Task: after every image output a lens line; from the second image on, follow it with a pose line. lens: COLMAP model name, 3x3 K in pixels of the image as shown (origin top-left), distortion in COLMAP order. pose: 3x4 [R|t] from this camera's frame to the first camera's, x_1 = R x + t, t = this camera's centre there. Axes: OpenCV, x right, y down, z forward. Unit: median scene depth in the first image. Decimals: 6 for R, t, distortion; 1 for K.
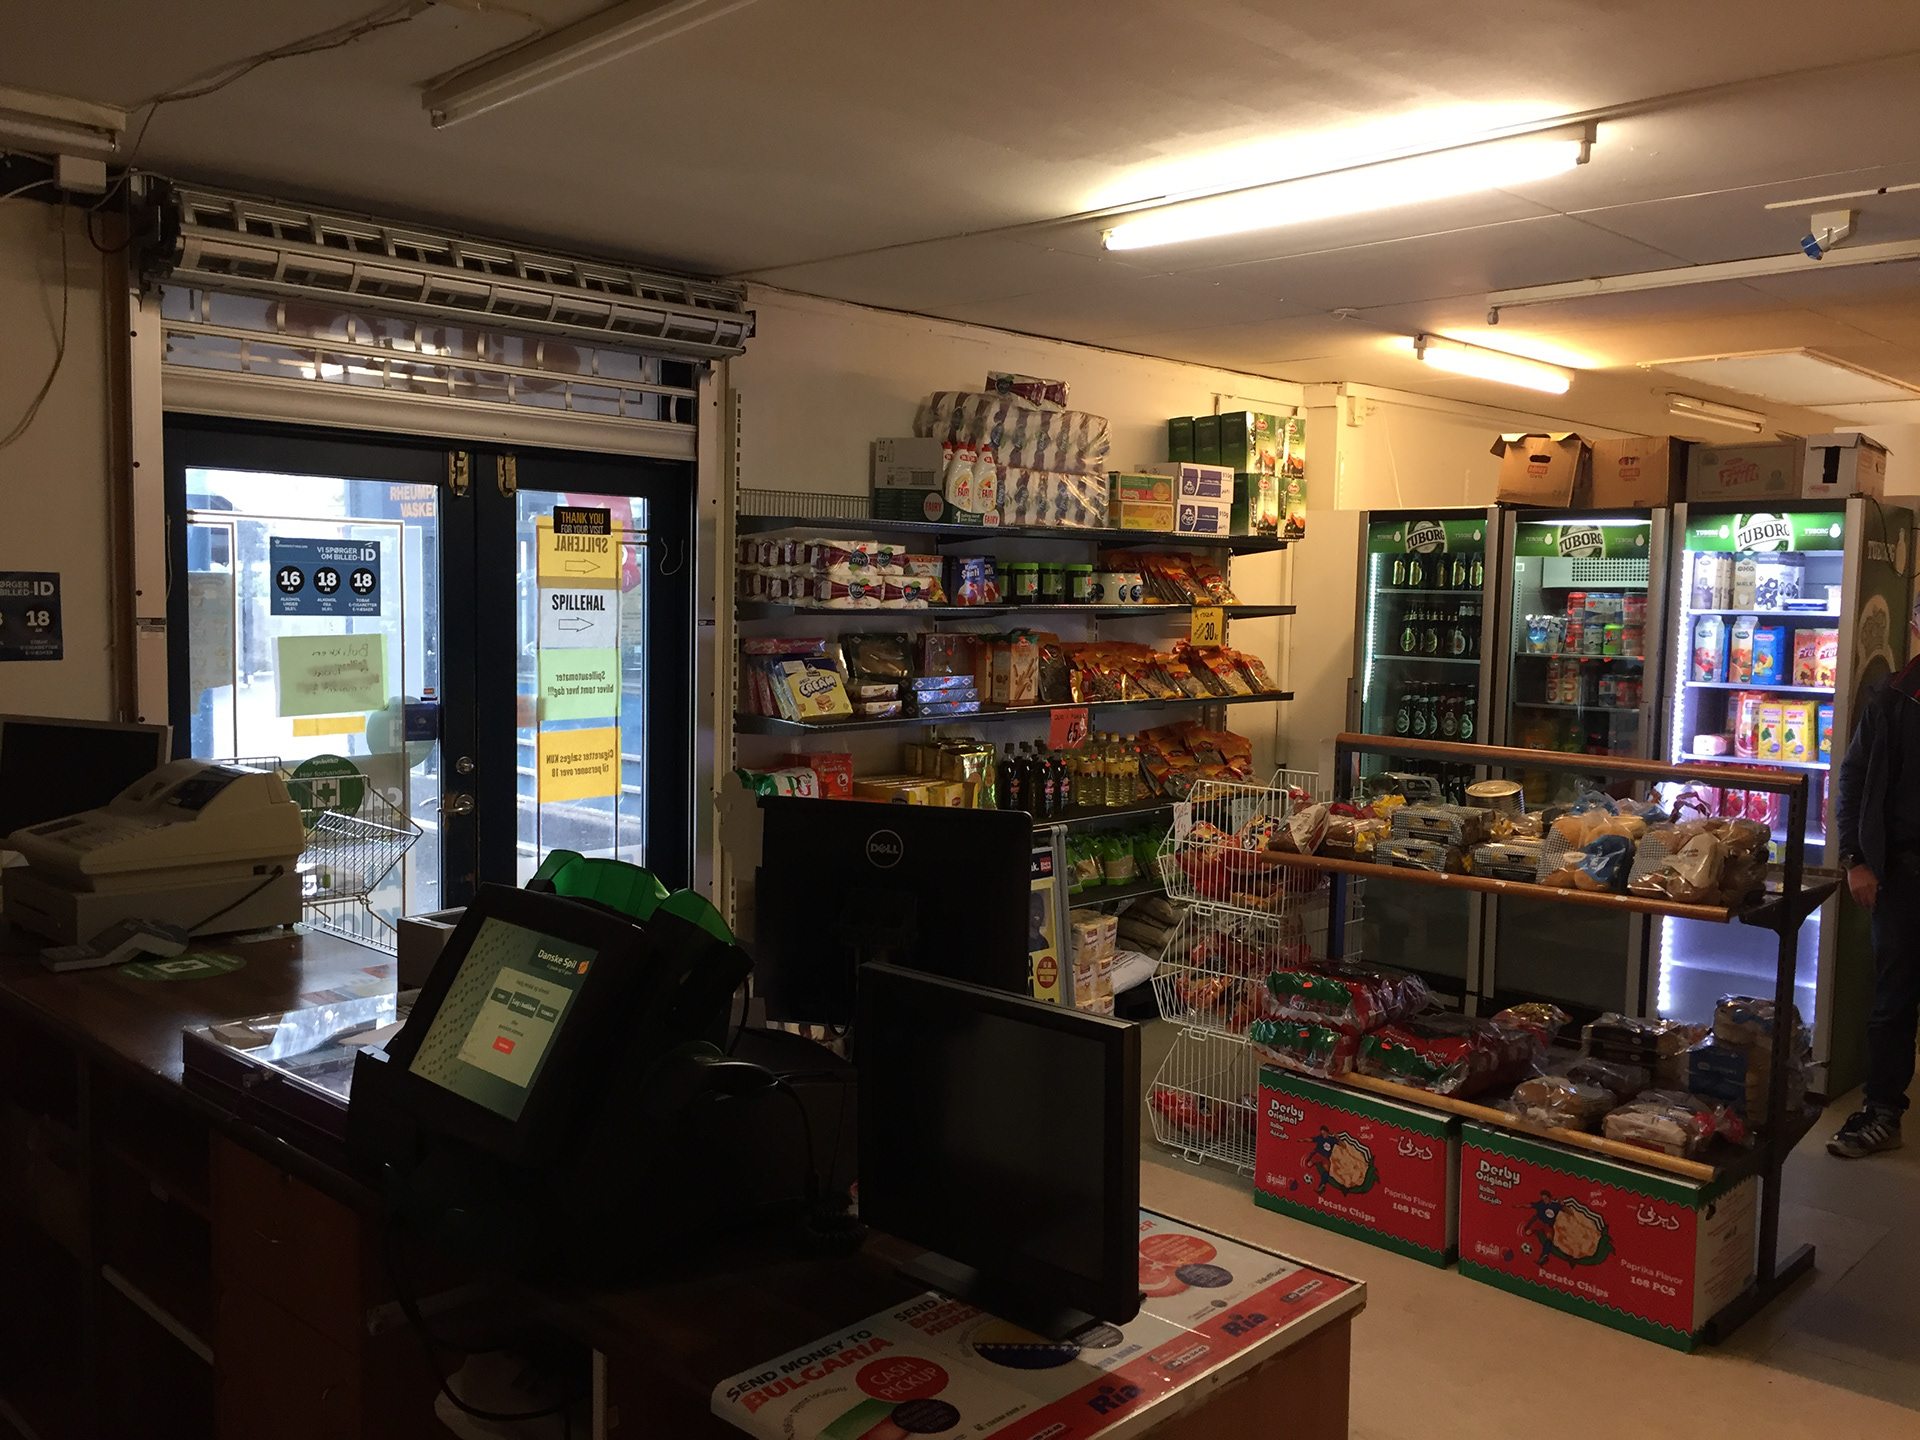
lens RADIAL K [[1640.6, 0, 957.5], [0, 1640.6, 713.8], [0, 0, 1]] dist [0.096388, -0.149393]
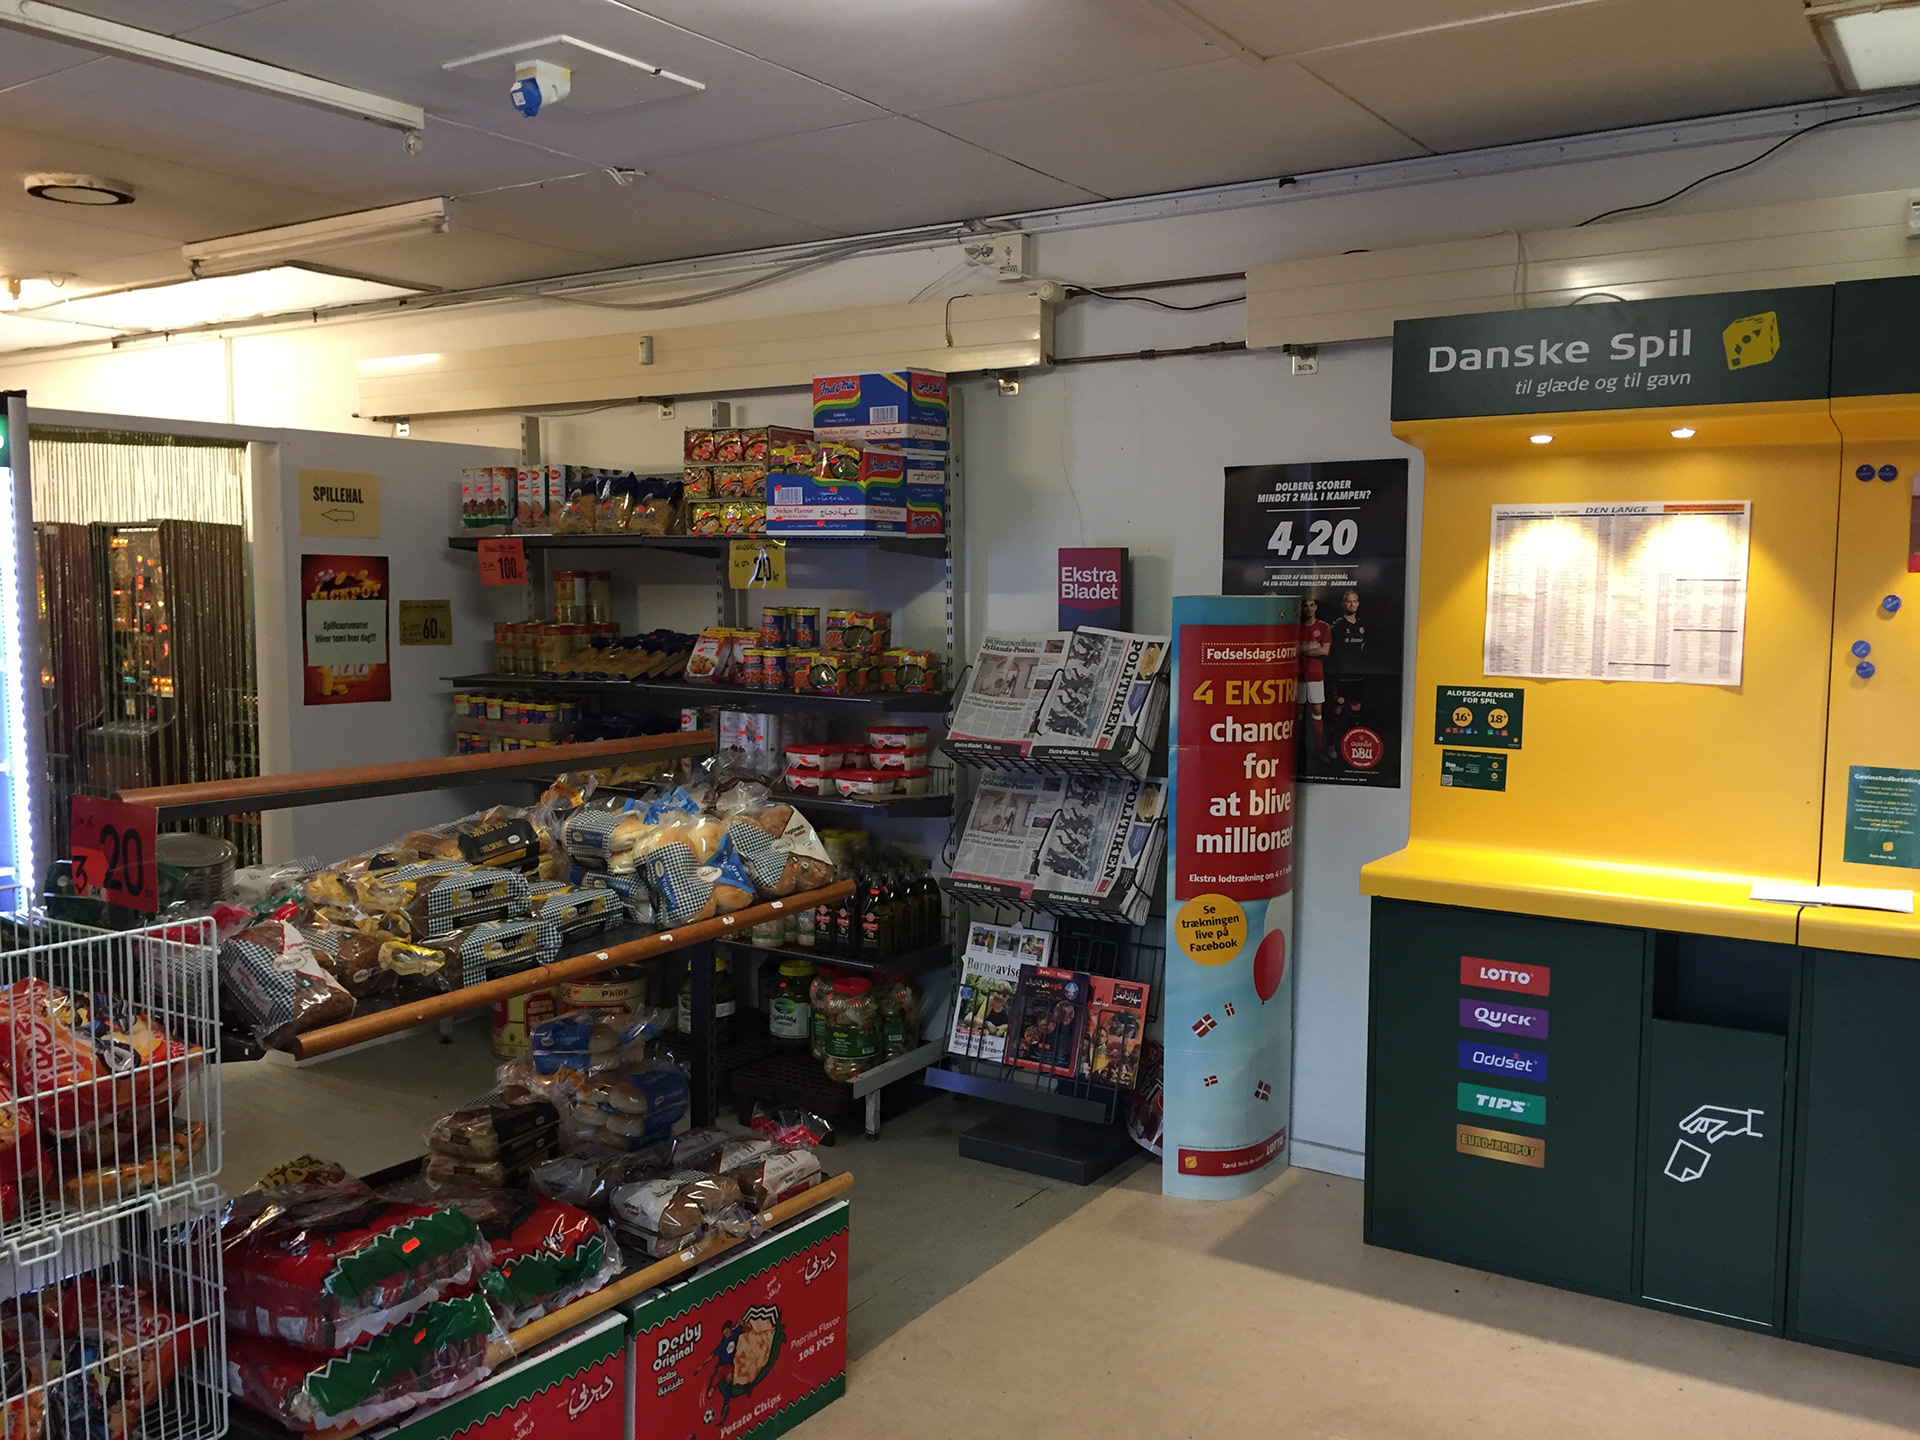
lens RADIAL K [[1640.6, 0, 957.5], [0, 1640.6, 713.8], [0, 0, 1]] dist [0.096388, -0.149393]
pose [[-0.187687, -0.098711, 0.977256, -0.250270], [0.071298, 0.990944, 0.113786, -0.041891], [-0.979638, 0.091033, -0.178949, 0.684519]]
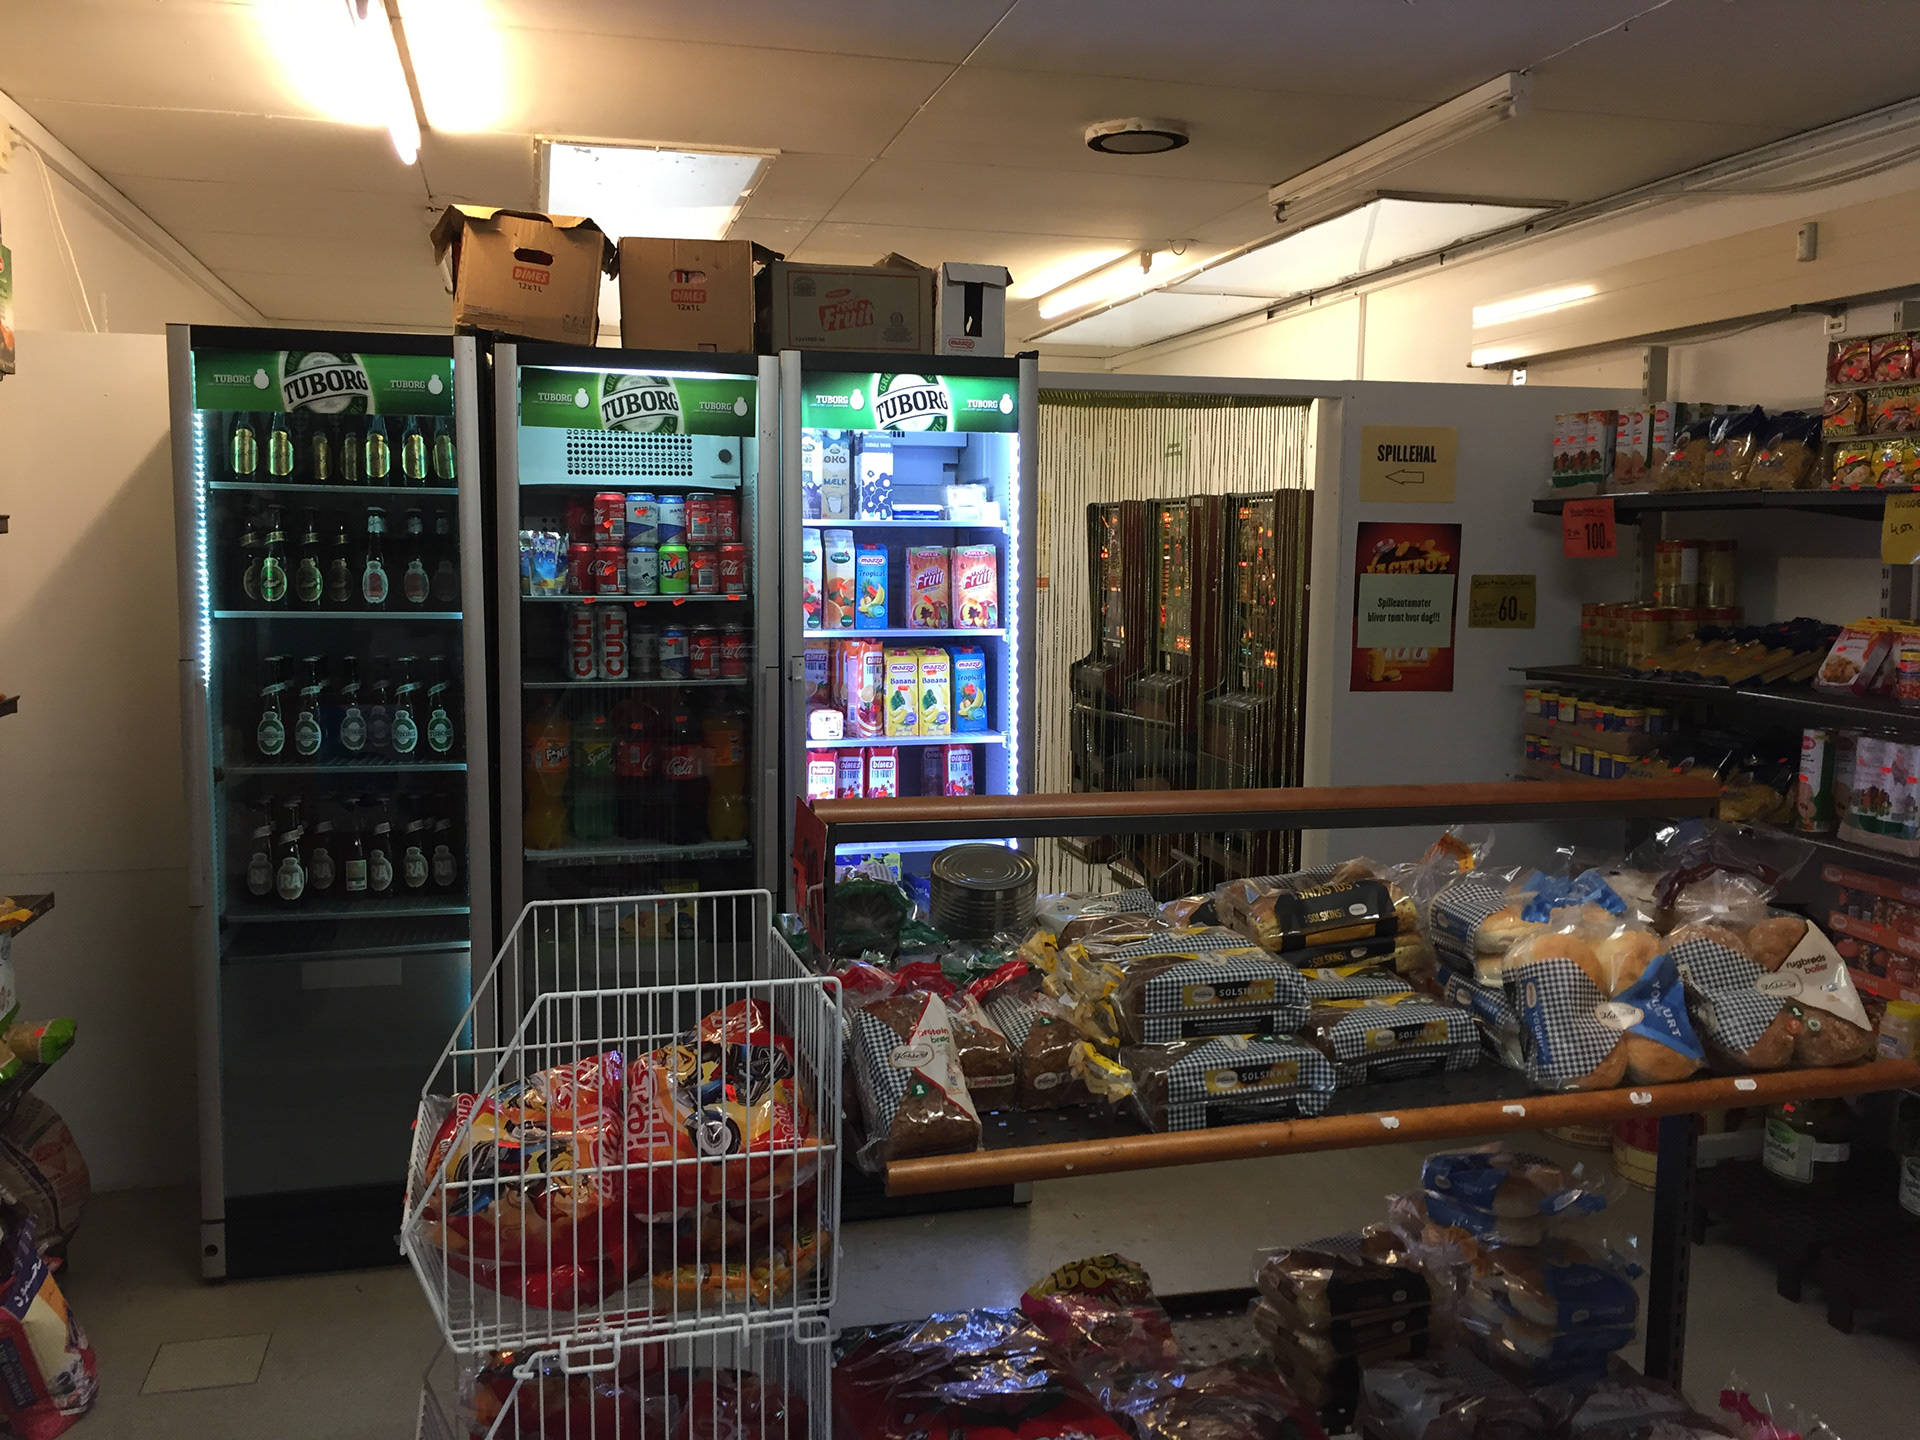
lens RADIAL K [[1640.6, 0, 957.5], [0, 1640.6, 713.8], [0, 0, 1]] dist [0.096388, -0.149393]
pose [[0.516615, -0.100430, 0.850308, -0.081013], [0.067218, 0.994789, 0.076655, -0.032358], [-0.853575, 0.017555, 0.520673, 0.614623]]
